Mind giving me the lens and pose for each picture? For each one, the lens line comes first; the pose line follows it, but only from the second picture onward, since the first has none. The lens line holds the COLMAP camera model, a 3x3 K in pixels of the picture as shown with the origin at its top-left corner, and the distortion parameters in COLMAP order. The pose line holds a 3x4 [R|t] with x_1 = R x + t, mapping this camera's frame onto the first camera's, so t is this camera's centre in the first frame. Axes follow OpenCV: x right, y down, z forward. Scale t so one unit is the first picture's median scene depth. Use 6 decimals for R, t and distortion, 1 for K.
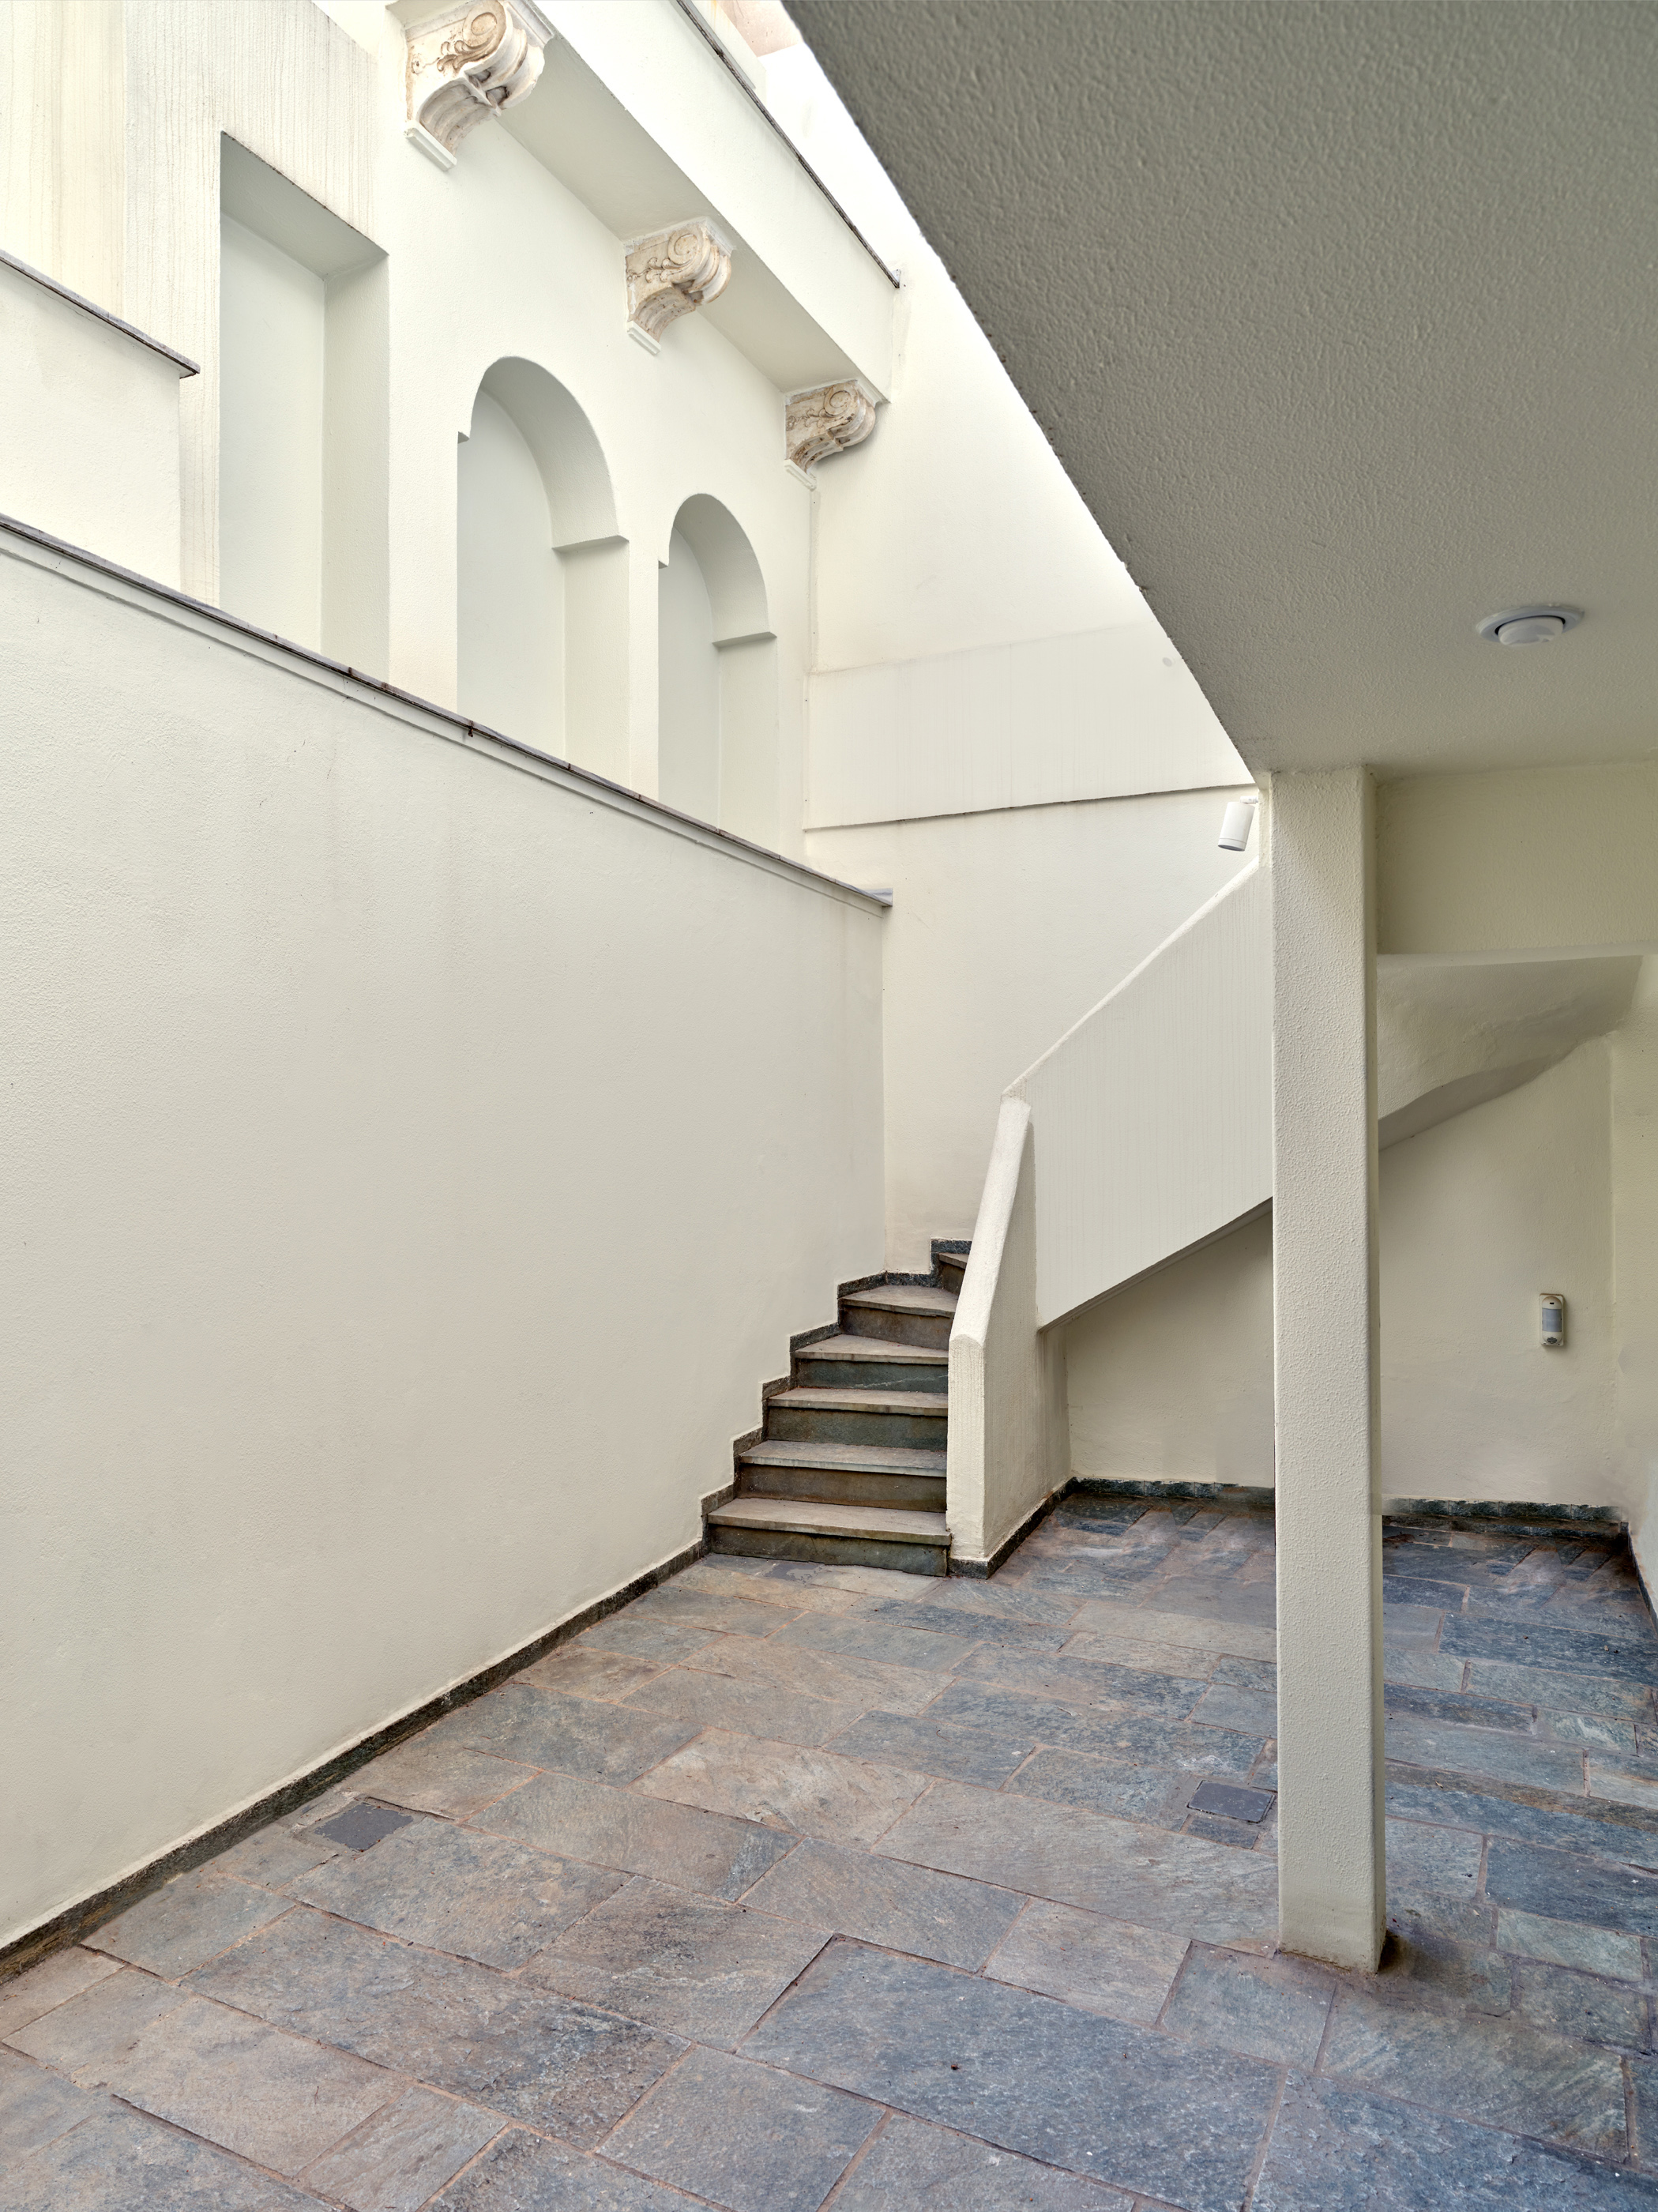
lens RADIAL K [[1406.7, 0, 828.4], [0, 1406.7, 1100.0], [0, 0, 1]] dist [-0.009782, 0.000240]
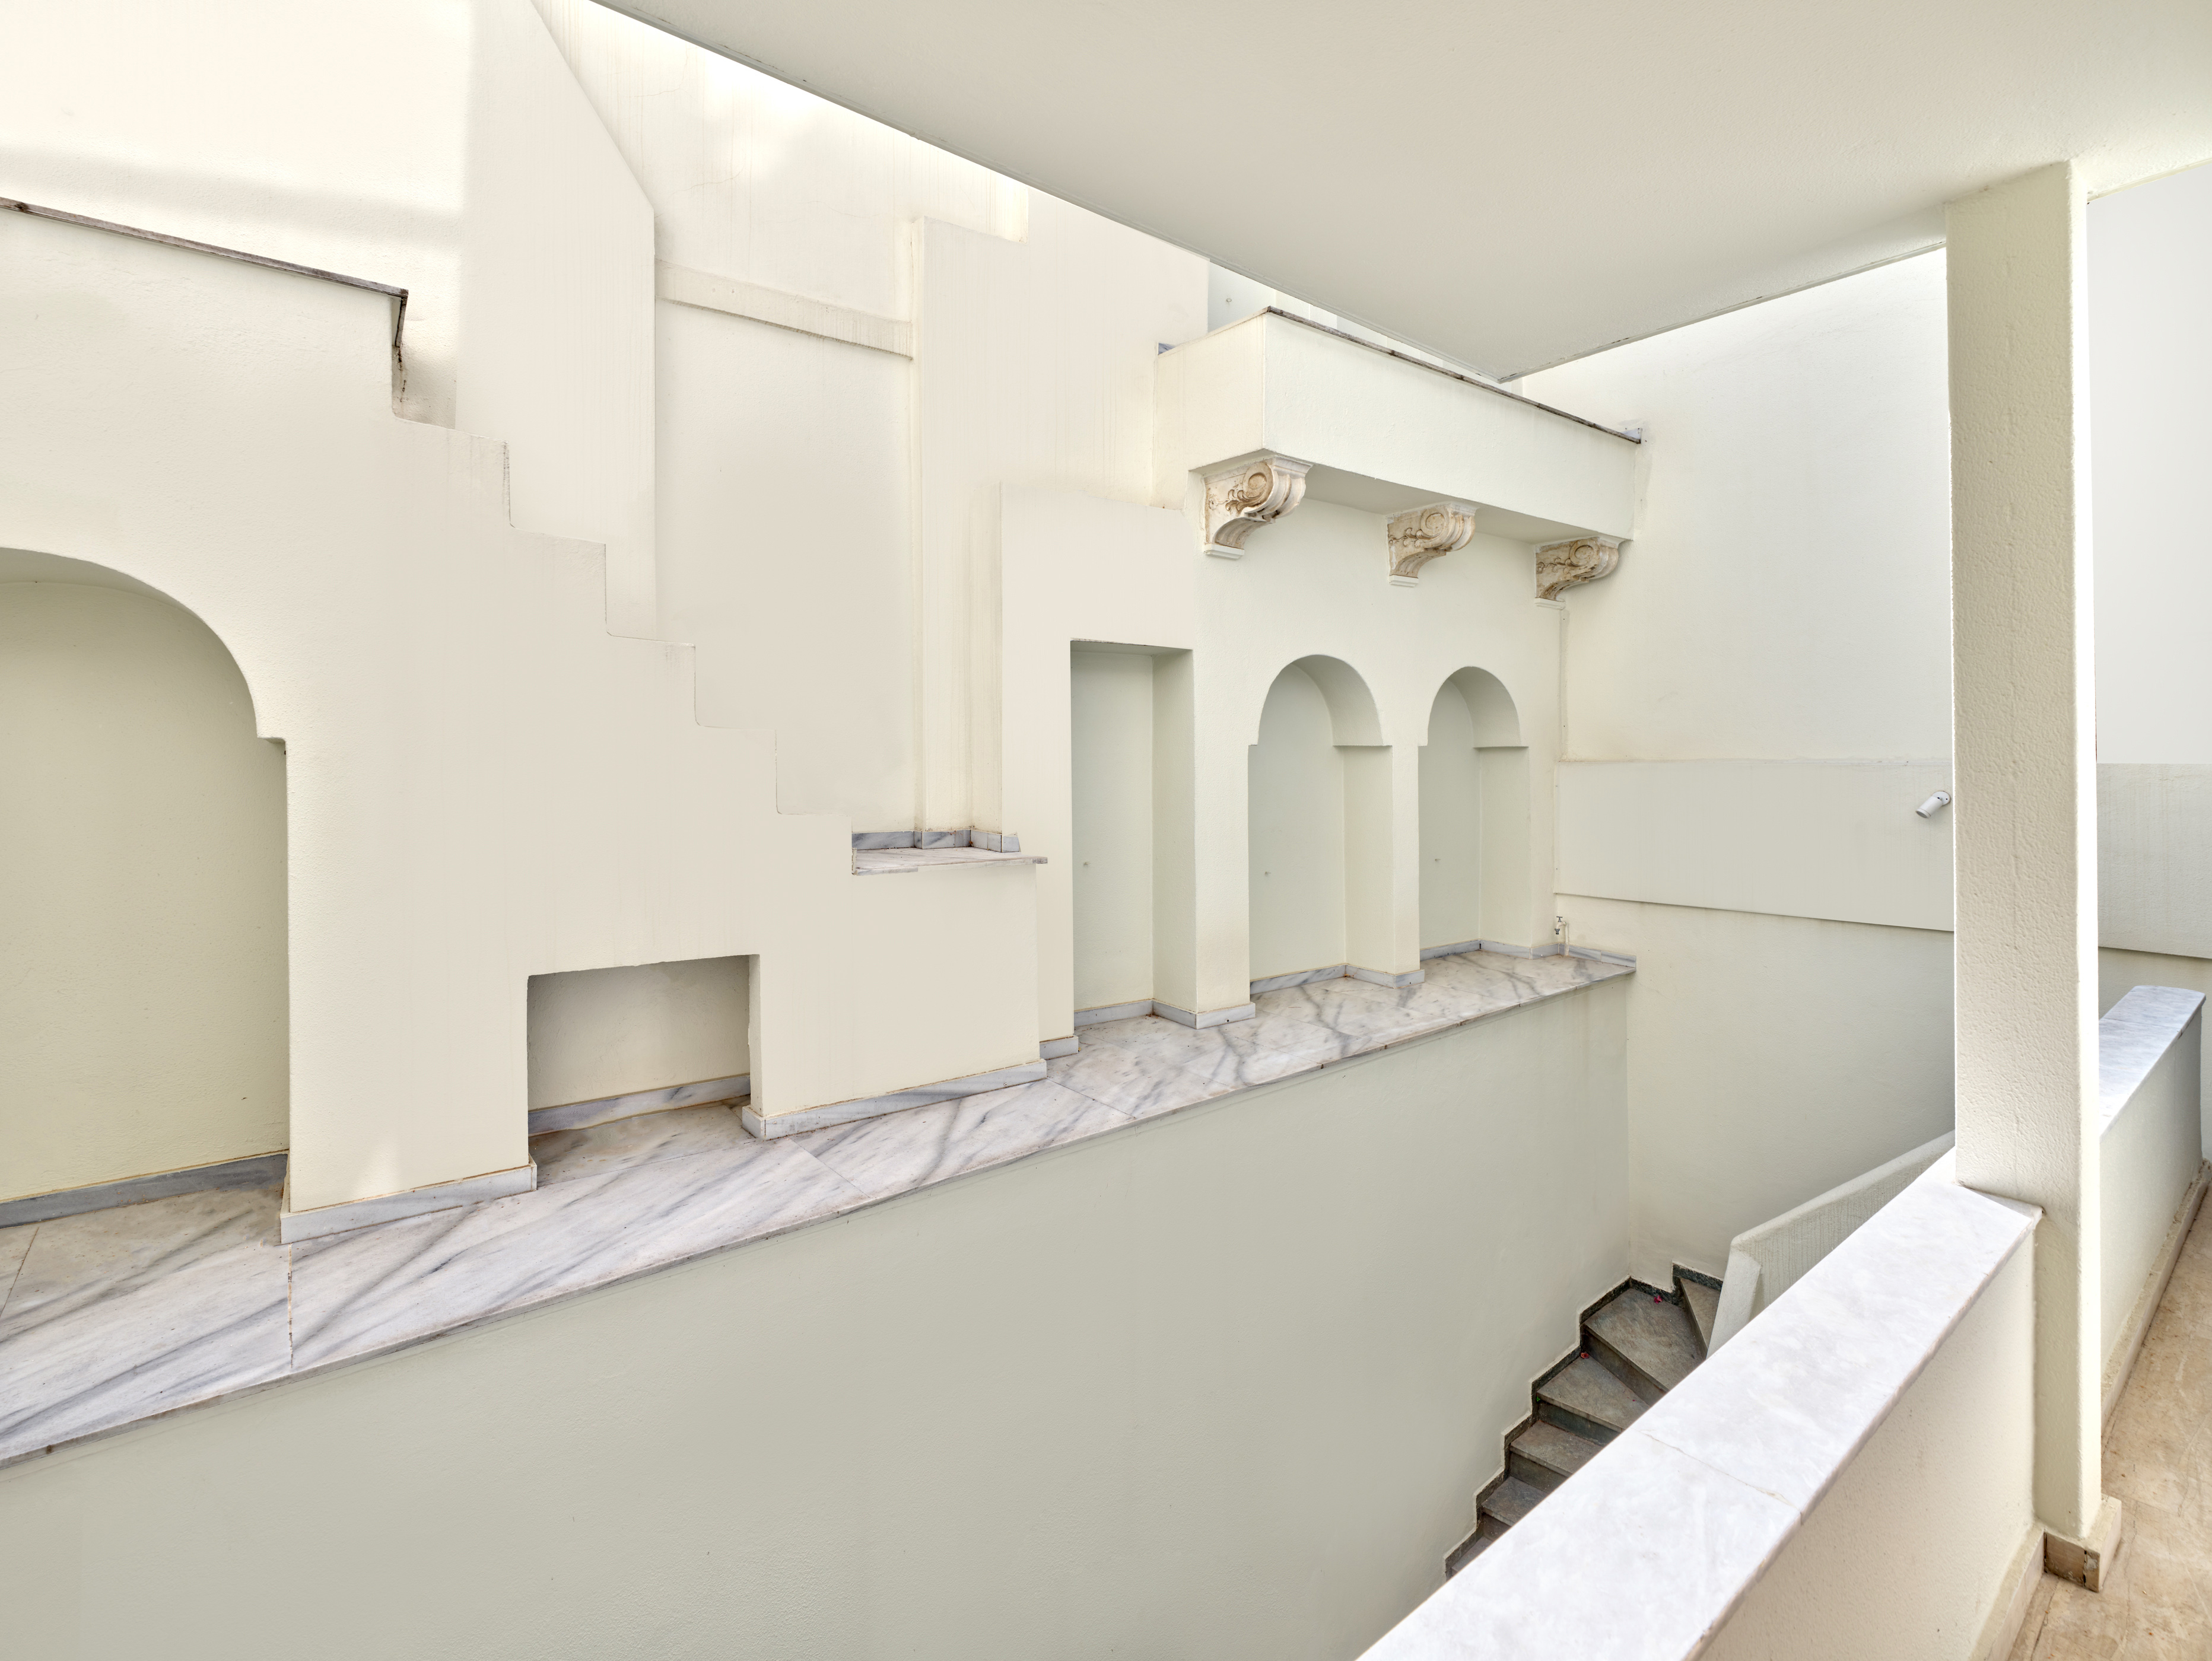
lens RADIAL K [[1033.1, 0, 1106.0], [0, 1033.1, 830.2], [0, 0, 1]] dist [-0.002838, -0.000185]
pose [[0.894794, -0.000198, -0.446478, 0.044186], [0.004530, 0.999952, 0.008634, -0.335259], [0.446455, -0.009748, 0.894753, 0.049022]]
